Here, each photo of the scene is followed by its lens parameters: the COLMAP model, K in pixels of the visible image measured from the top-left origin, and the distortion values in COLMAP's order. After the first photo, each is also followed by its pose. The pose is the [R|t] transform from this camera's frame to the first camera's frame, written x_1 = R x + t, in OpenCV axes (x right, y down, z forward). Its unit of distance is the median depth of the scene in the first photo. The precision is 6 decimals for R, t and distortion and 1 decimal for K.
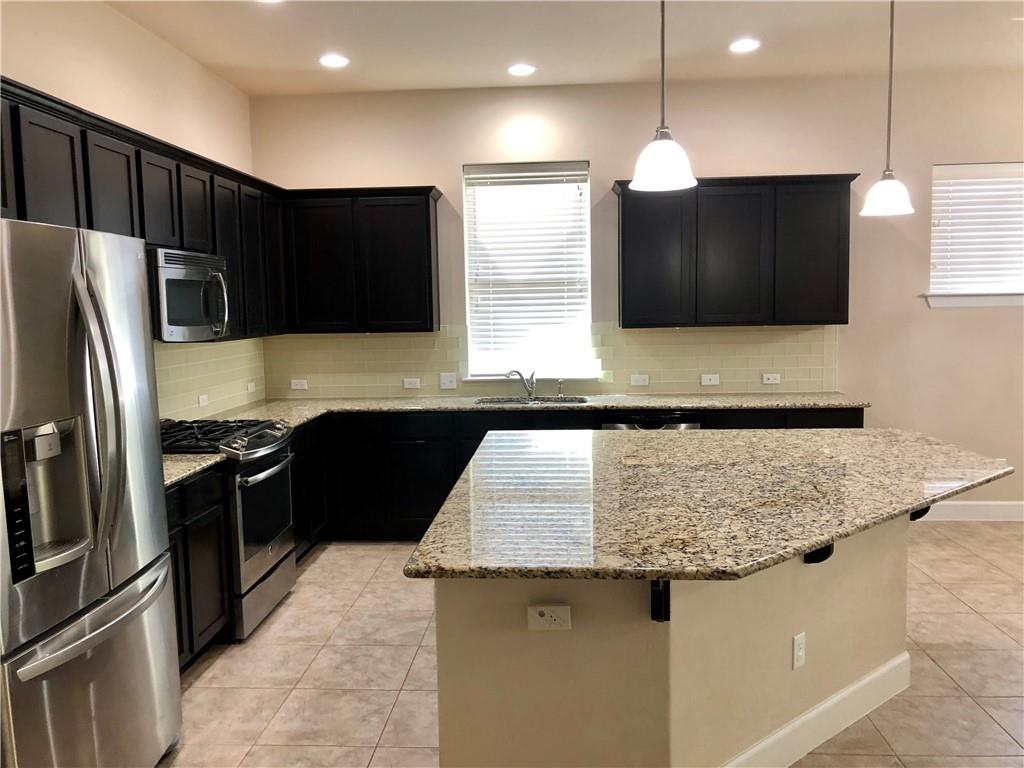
lens RADIAL K [[805.5, 0, 534.2], [0, 805.5, 385.5], [0, 0, 1]] dist [0.060009, -0.144782]
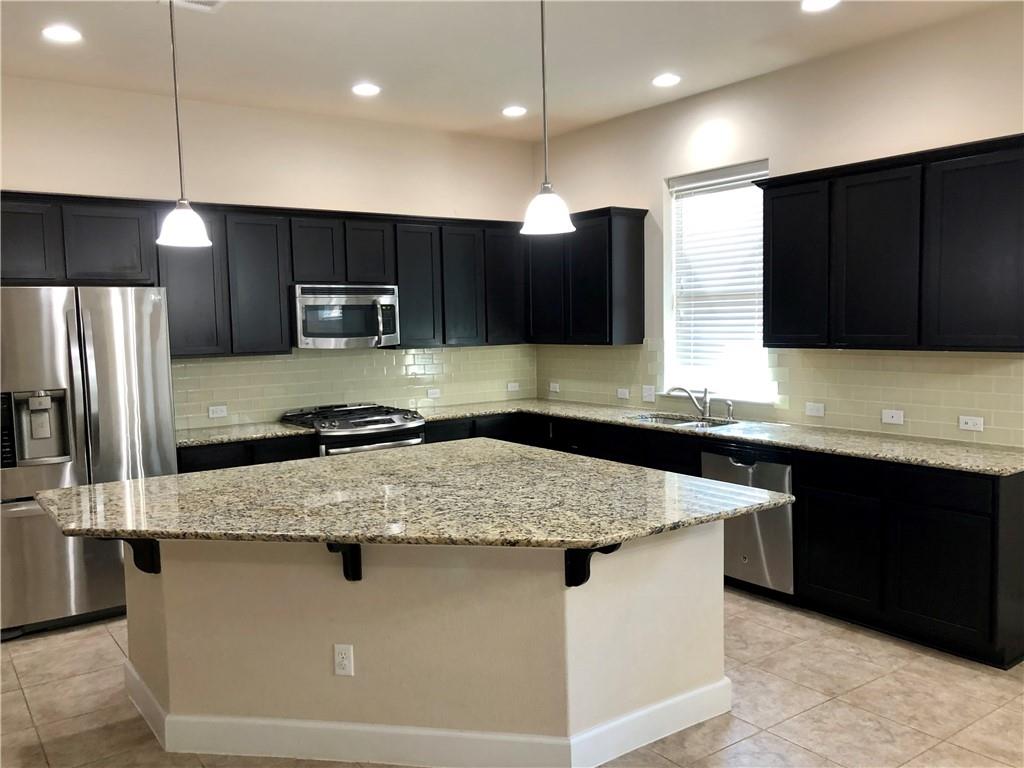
lens RADIAL K [[850.8, 0, 512.0], [0, 850.8, 384.0], [0, 0, 1]] dist [-0.001242, -0.003605]
pose [[0.643959, 0.065268, -0.762271, 0.599840], [-0.068511, 0.997271, 0.027513, -0.036024], [0.761986, 0.034507, 0.646673, 0.185764]]
